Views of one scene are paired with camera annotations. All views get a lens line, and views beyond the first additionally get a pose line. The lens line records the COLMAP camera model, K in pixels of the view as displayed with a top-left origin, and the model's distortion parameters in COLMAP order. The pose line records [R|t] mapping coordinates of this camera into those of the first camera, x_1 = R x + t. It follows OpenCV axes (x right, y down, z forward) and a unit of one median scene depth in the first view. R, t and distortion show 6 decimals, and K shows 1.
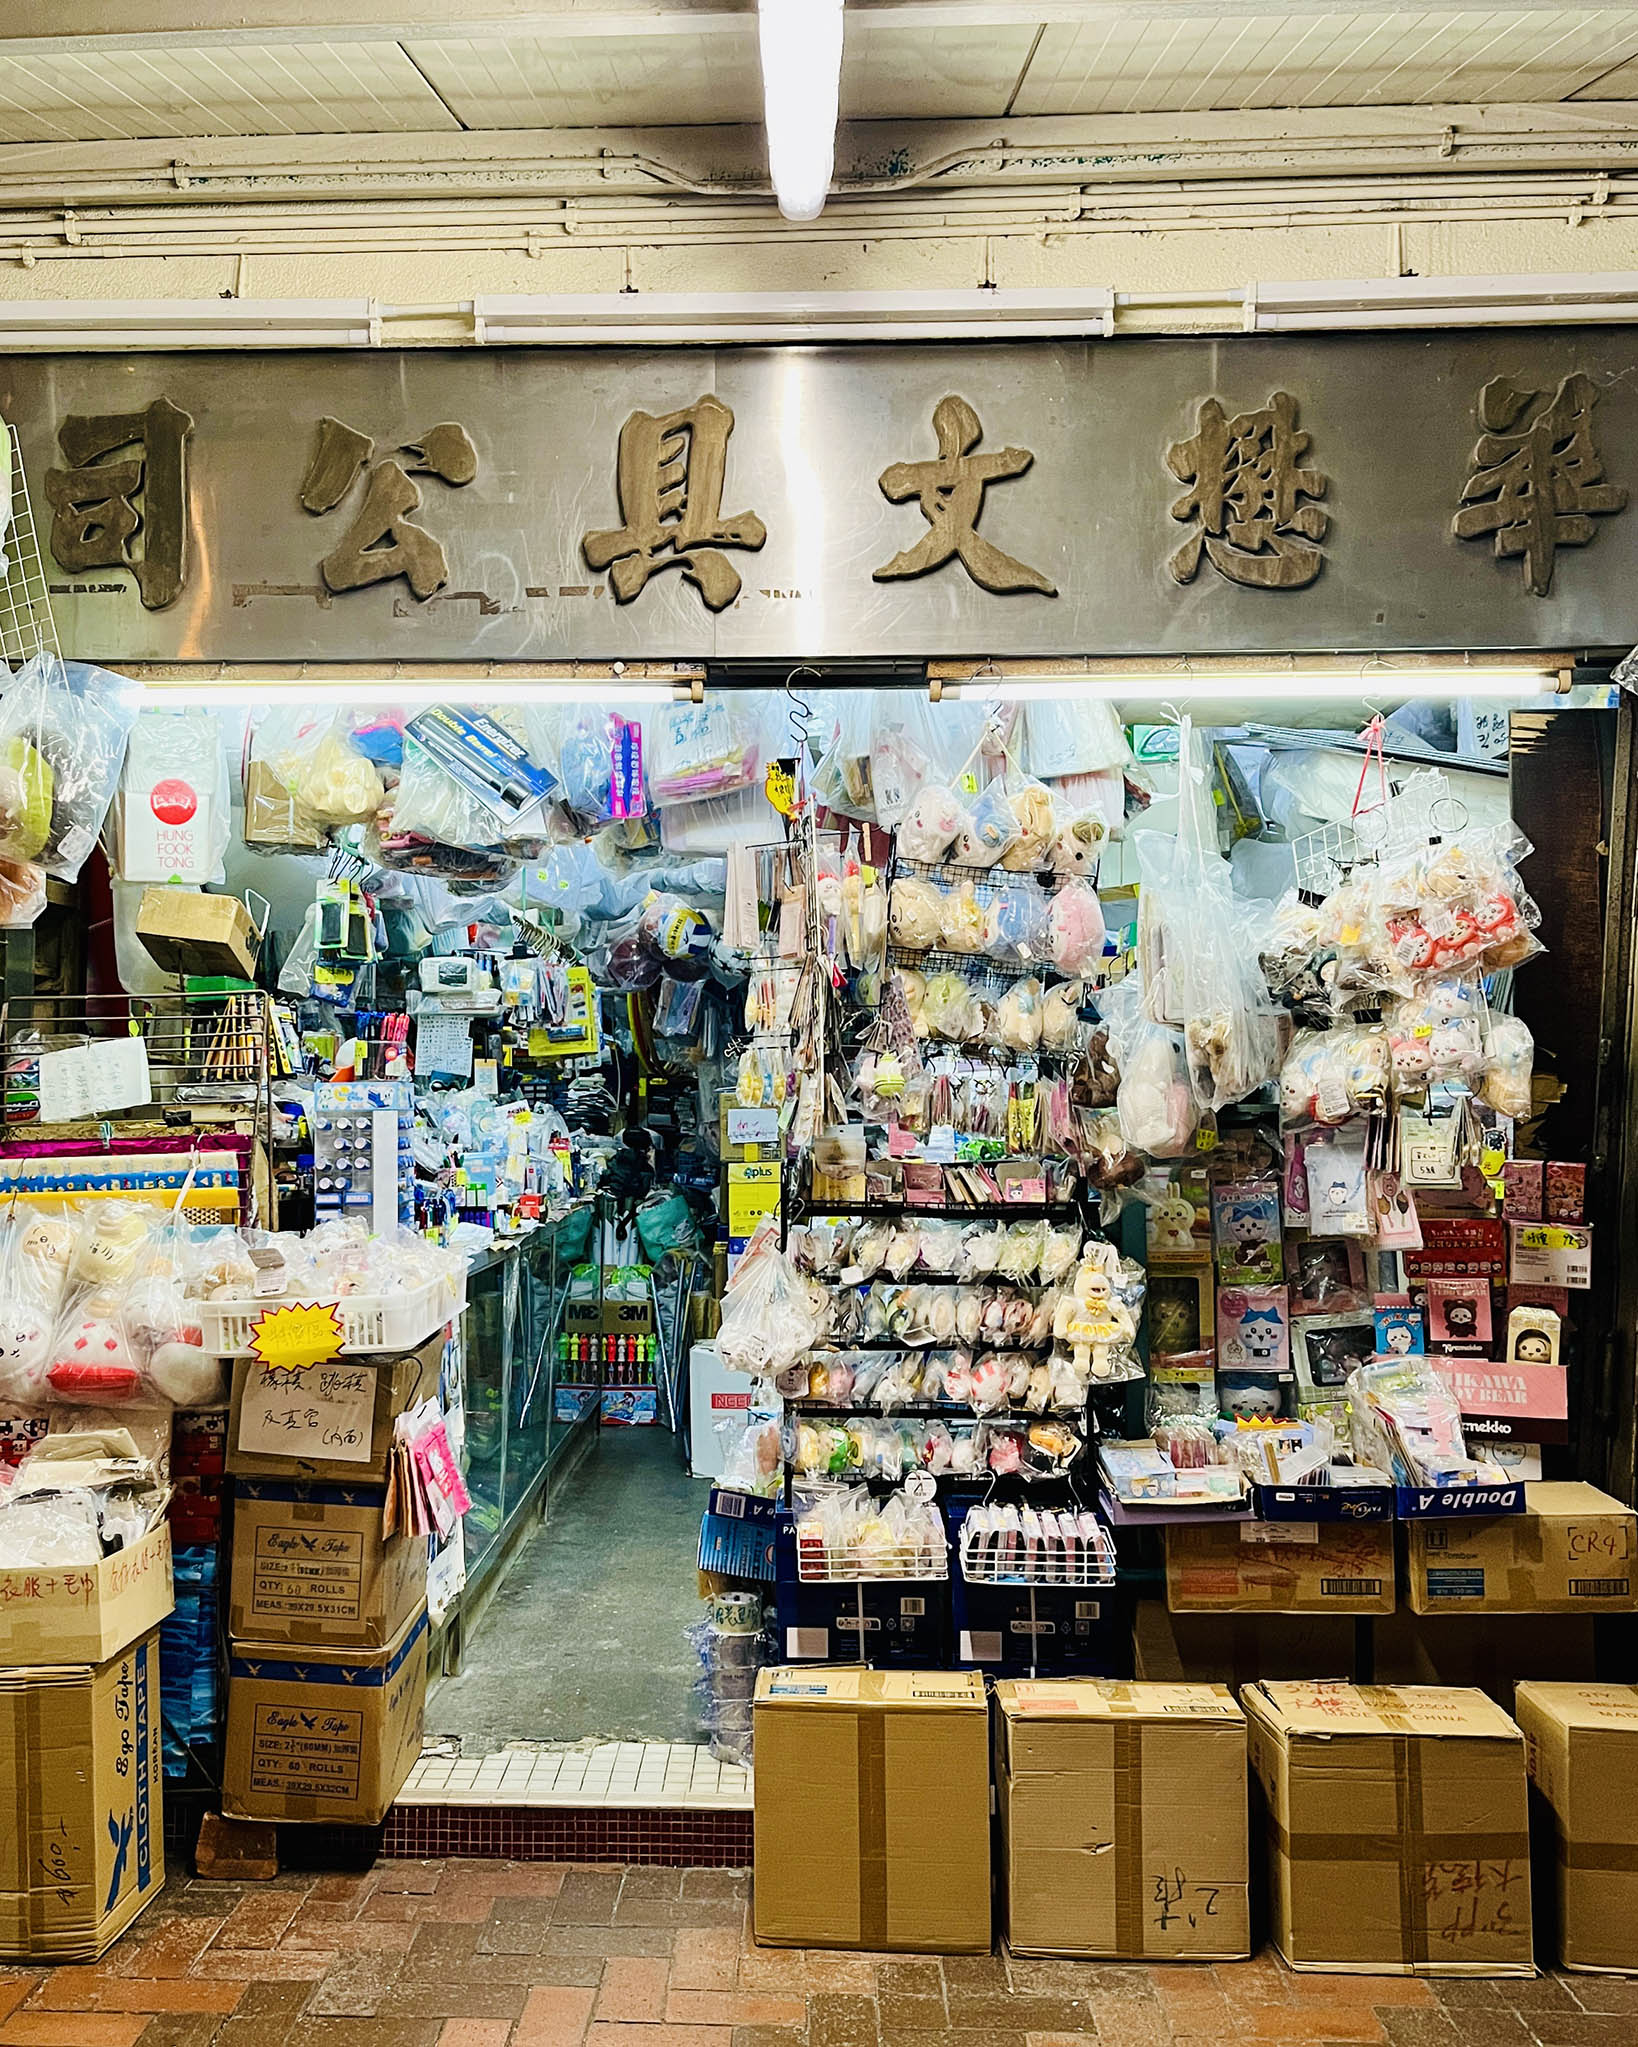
lens RADIAL K [[1828.1, 0, 819.0], [0, 1828.1, 1023.5], [0, 0, 1]] dist [0.010147, 0.005773]
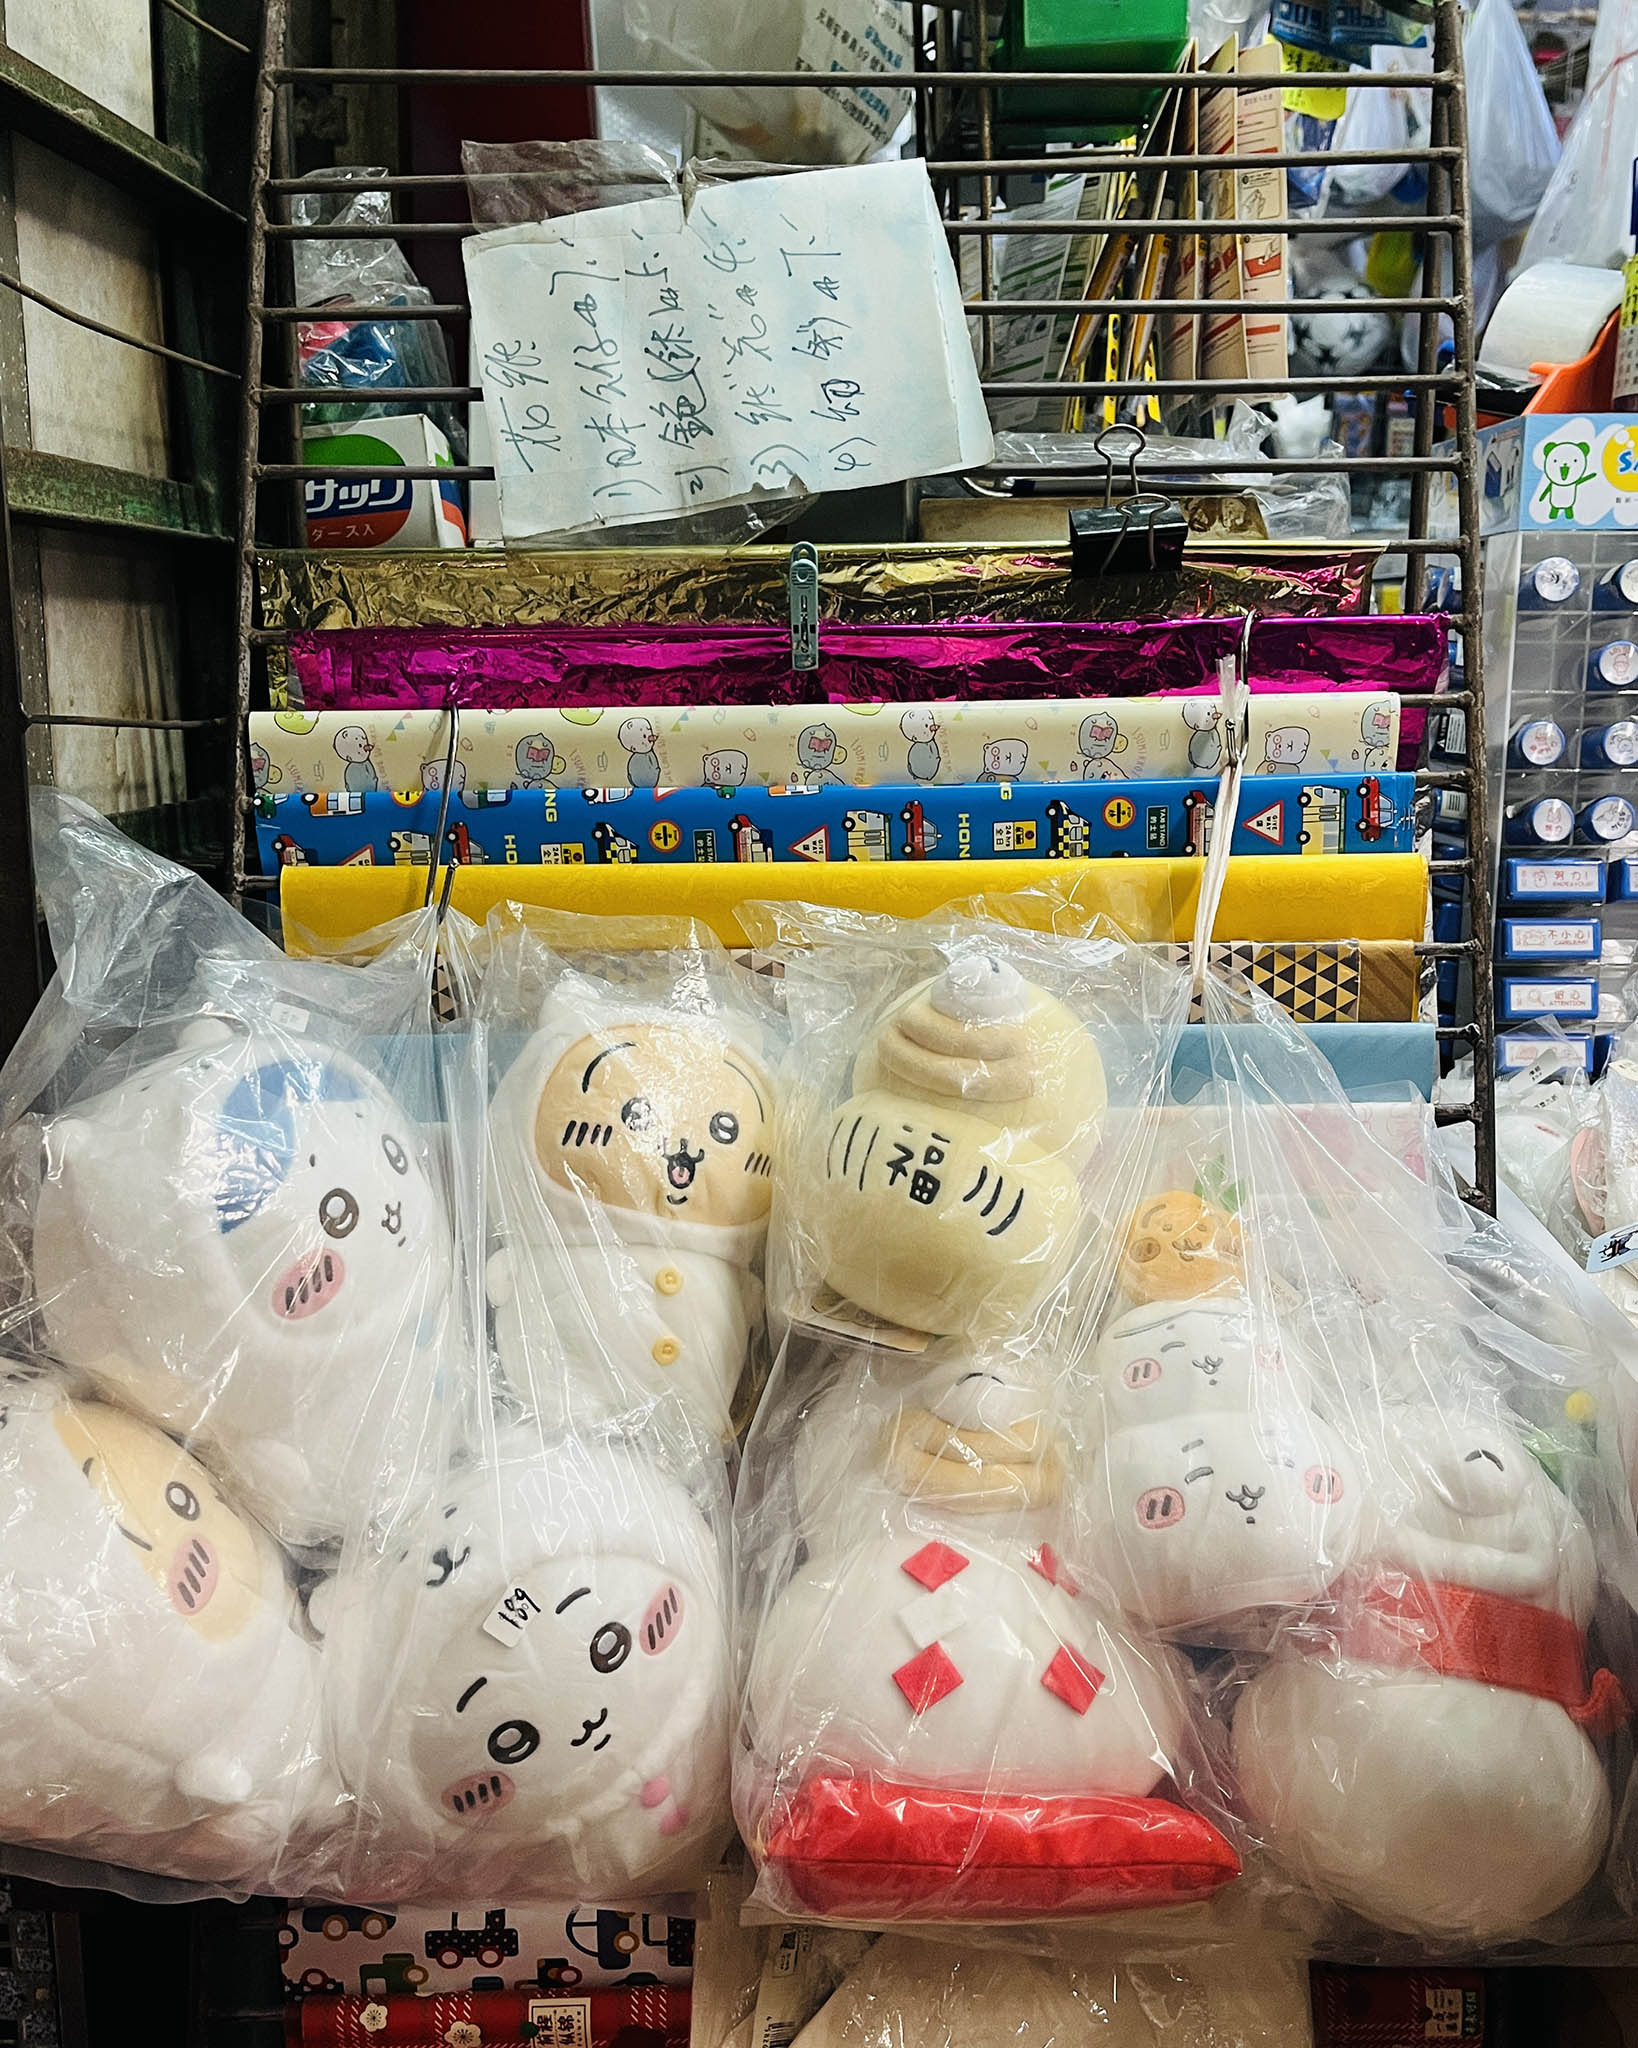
lens RADIAL K [[1983.5, 0, 819.0], [0, 1983.5, 1024.0], [0, 0, 1]] dist [0.004717, -0.004379]
pose [[0.999888, 0.013956, 0.005460, -0.390797], [-0.014835, 0.973433, 0.228491, 0.055694], [-0.002126, -0.228546, 0.973531, 0.761738]]
